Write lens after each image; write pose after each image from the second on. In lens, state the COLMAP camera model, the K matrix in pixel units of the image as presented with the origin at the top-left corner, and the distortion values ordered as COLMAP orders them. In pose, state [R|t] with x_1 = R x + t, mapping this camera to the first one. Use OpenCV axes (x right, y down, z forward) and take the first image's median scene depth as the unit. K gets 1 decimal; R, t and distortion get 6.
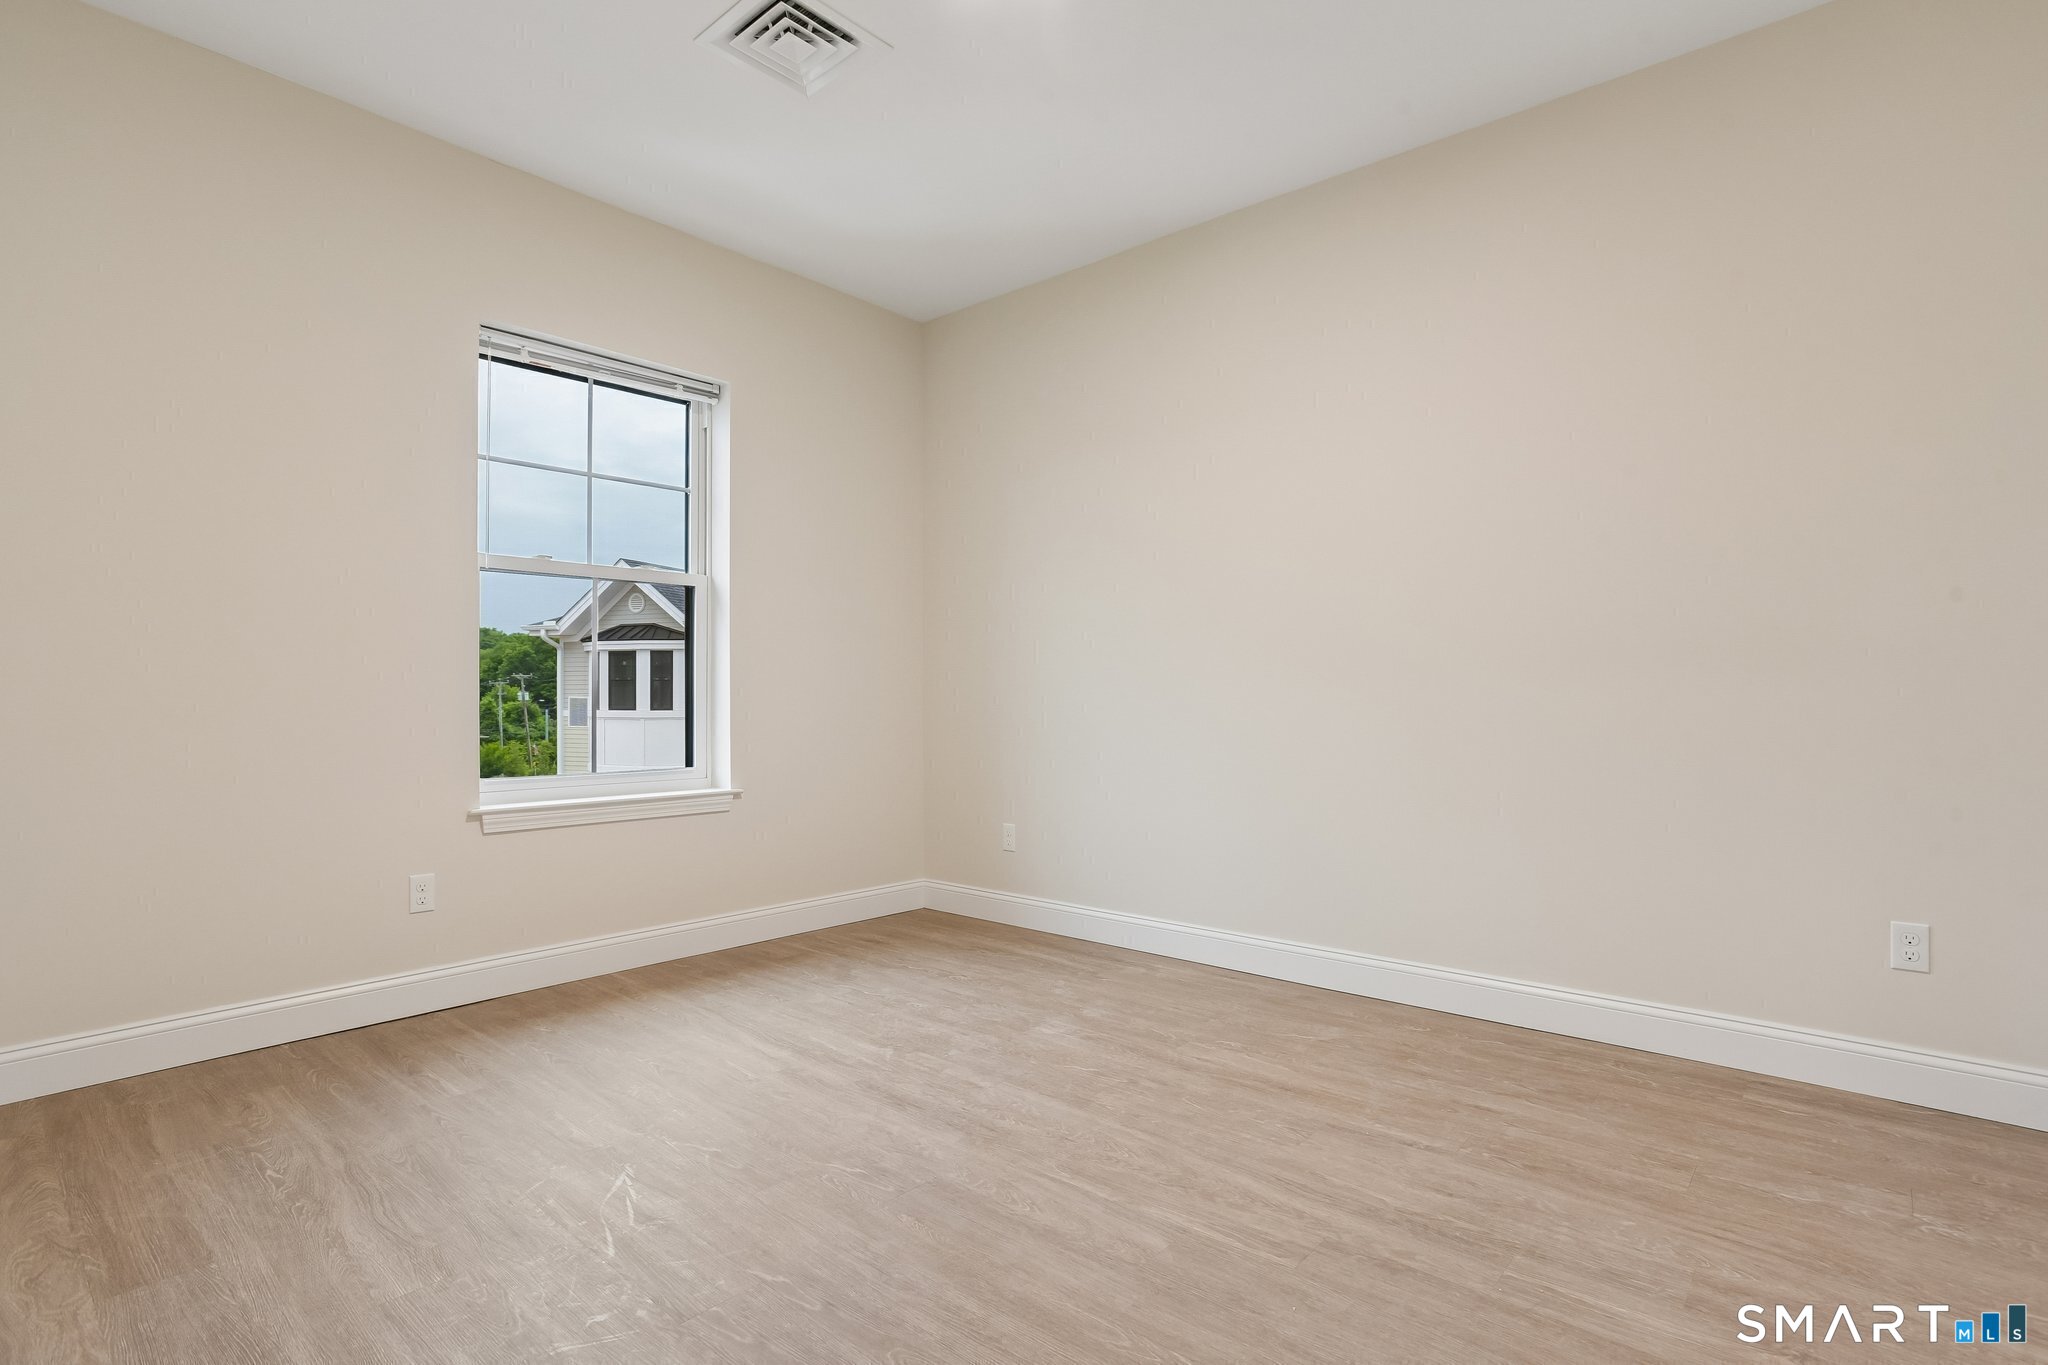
lens RADIAL K [[1005.1, 0, 1023.9], [0, 1005.1, 689.5], [0, 0, 1]] dist [0.001951, 0.000363]
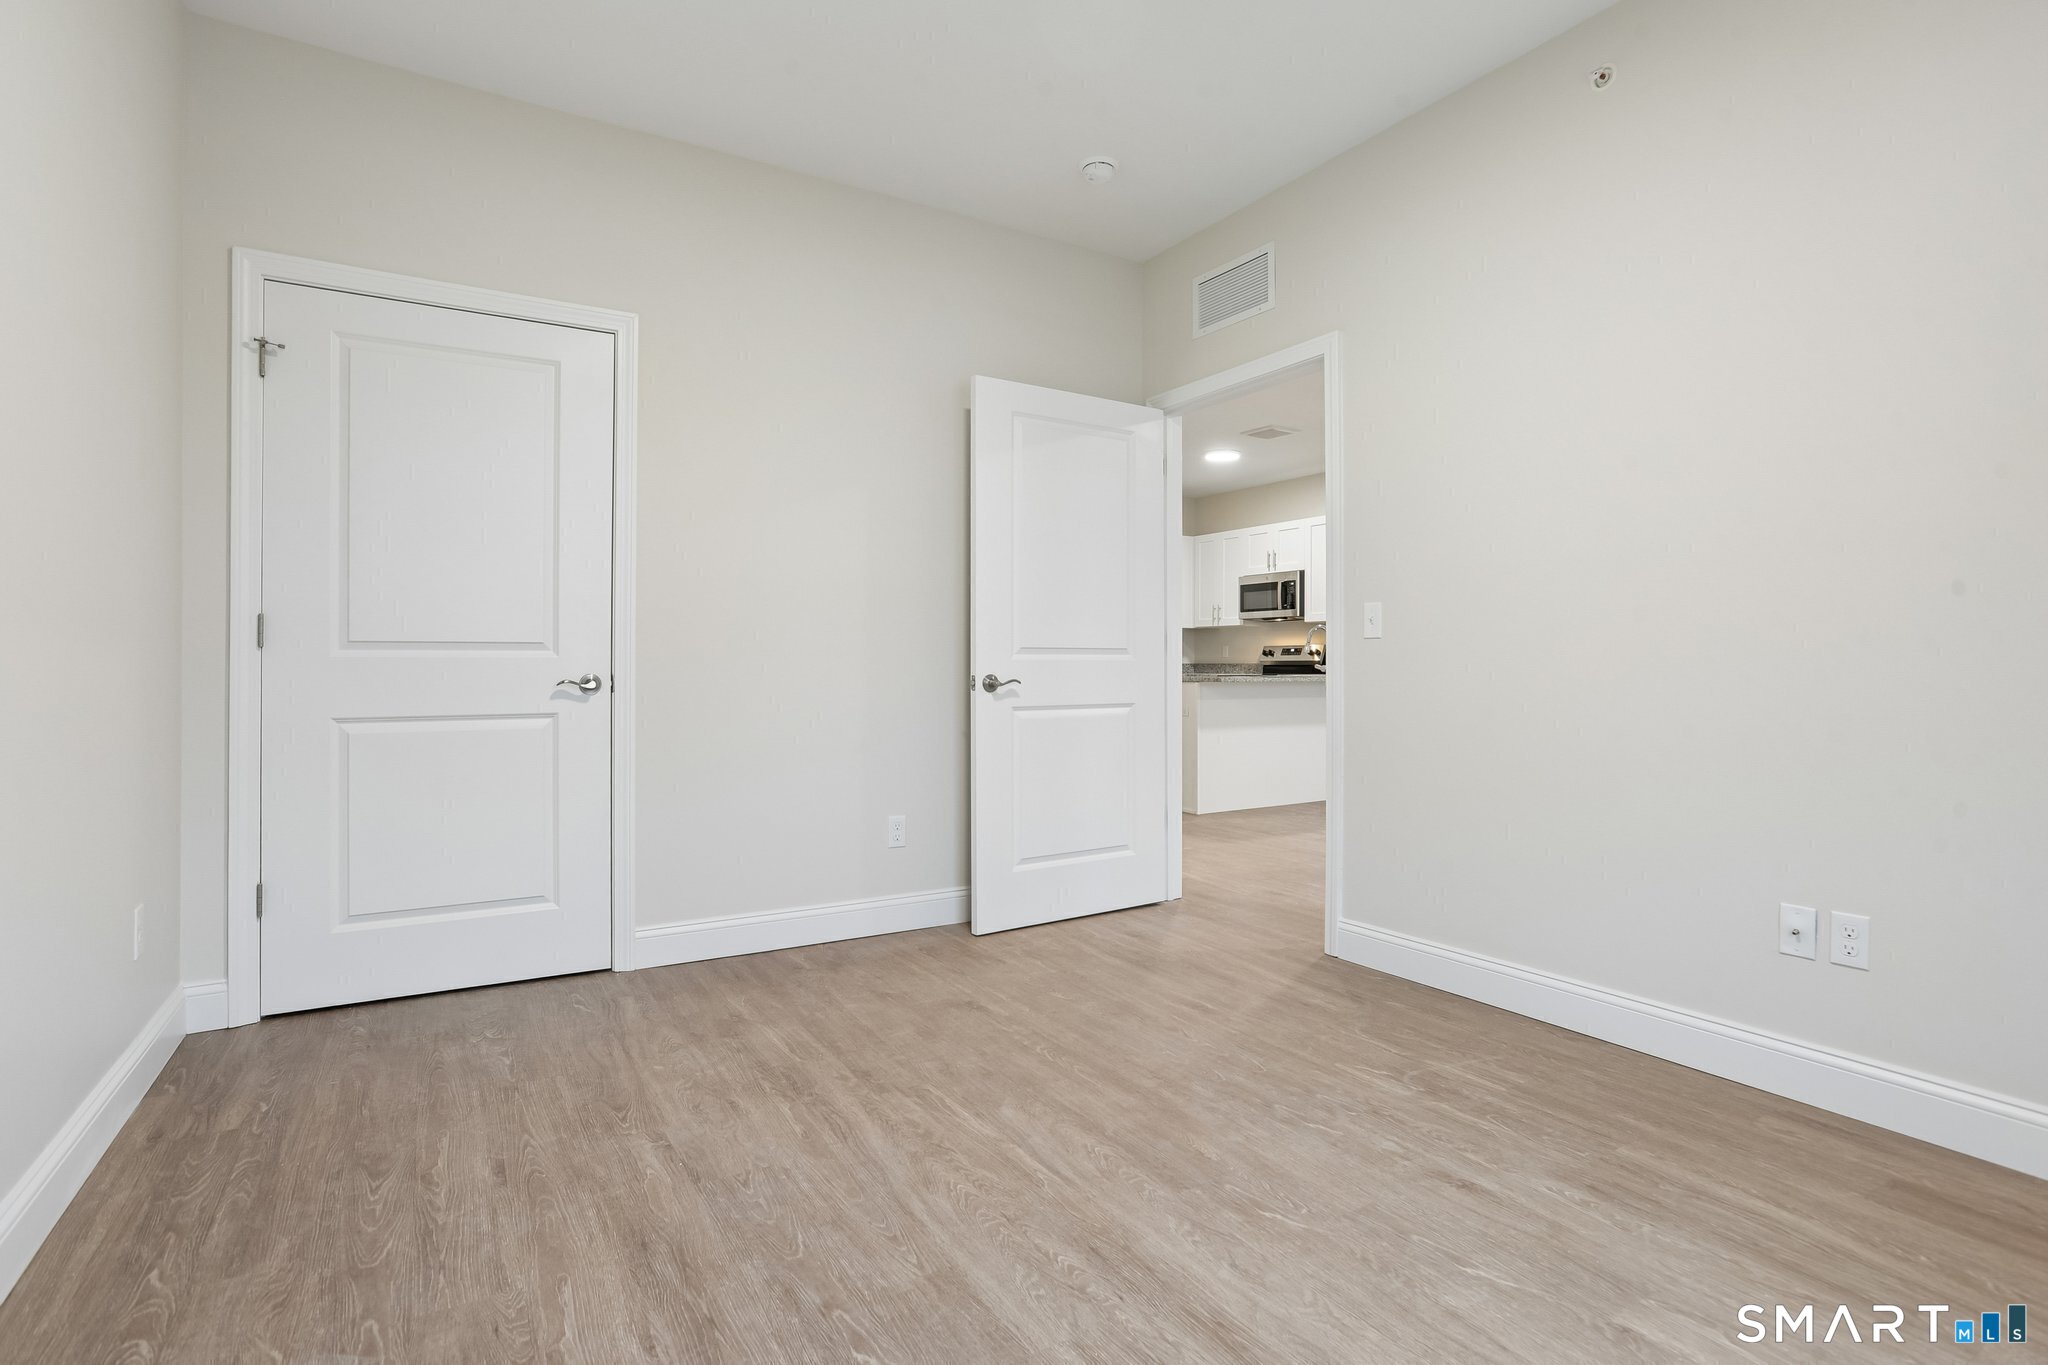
lens RADIAL K [[1005.1, 0, 1019.4], [0, 1005.1, 664.5], [0, 0, 1]] dist [0.001951, 0.000363]
pose [[-0.951380, -0.001131, 0.308017, -0.229846], [-0.005183, 0.999910, -0.012339, 0.015274], [-0.307975, -0.013336, -0.951301, 1.911820]]
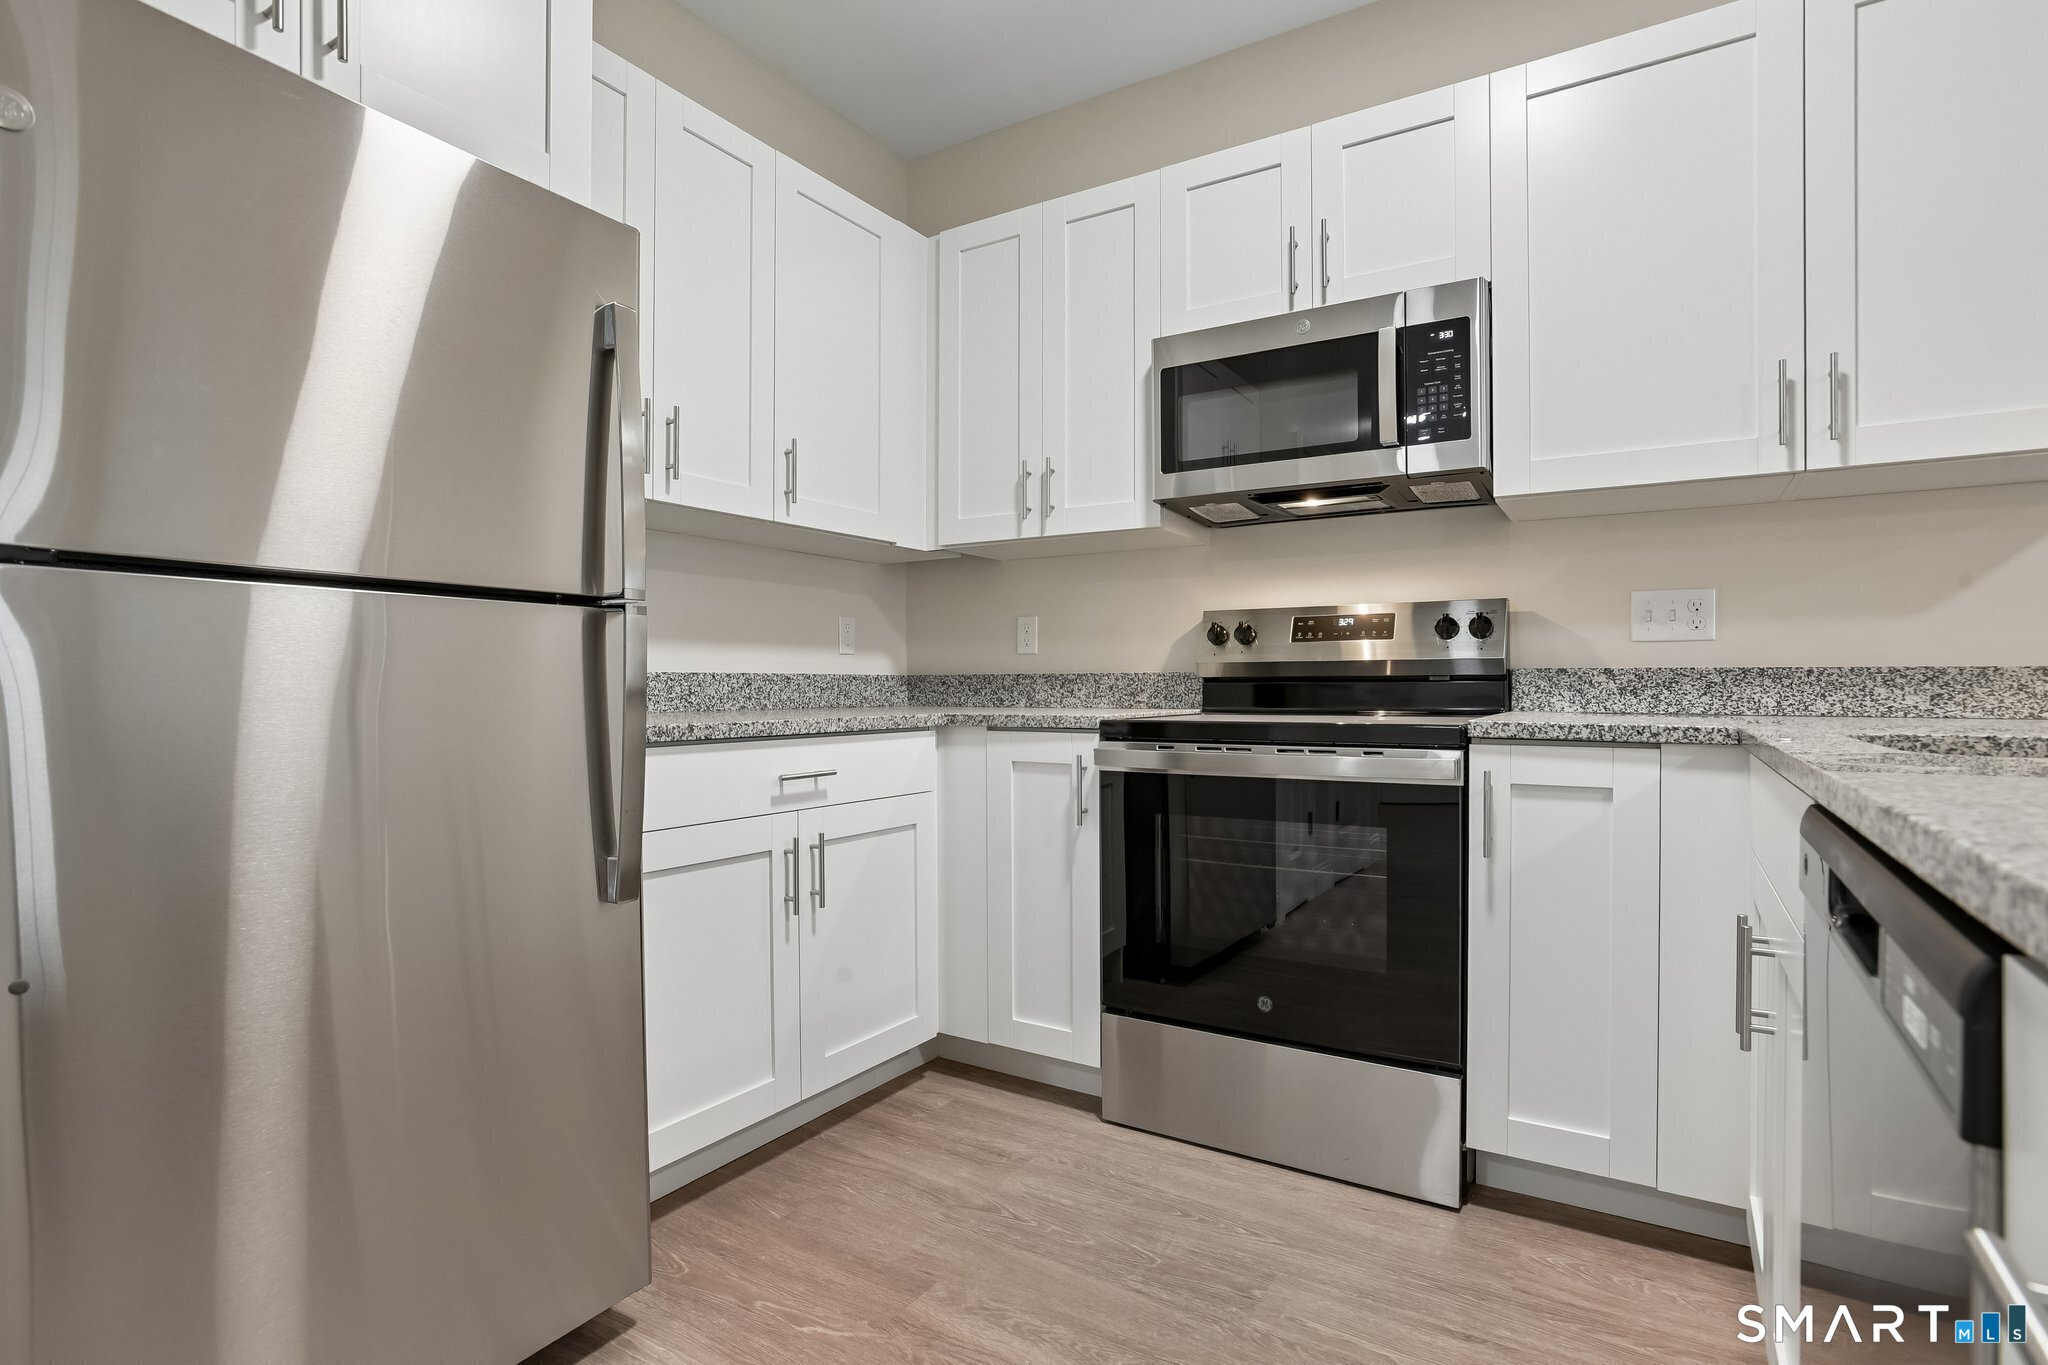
lens RADIAL K [[1005.1, 0, 1026.1], [0, 1005.1, 684.1], [0, 0, 1]] dist [0.001951, 0.000363]
pose [[-0.984871, -0.001241, -0.173285, -0.227496], [0.000417, 0.999954, -0.009531, 0.015157], [0.173289, -0.009459, -0.984826, 1.901558]]
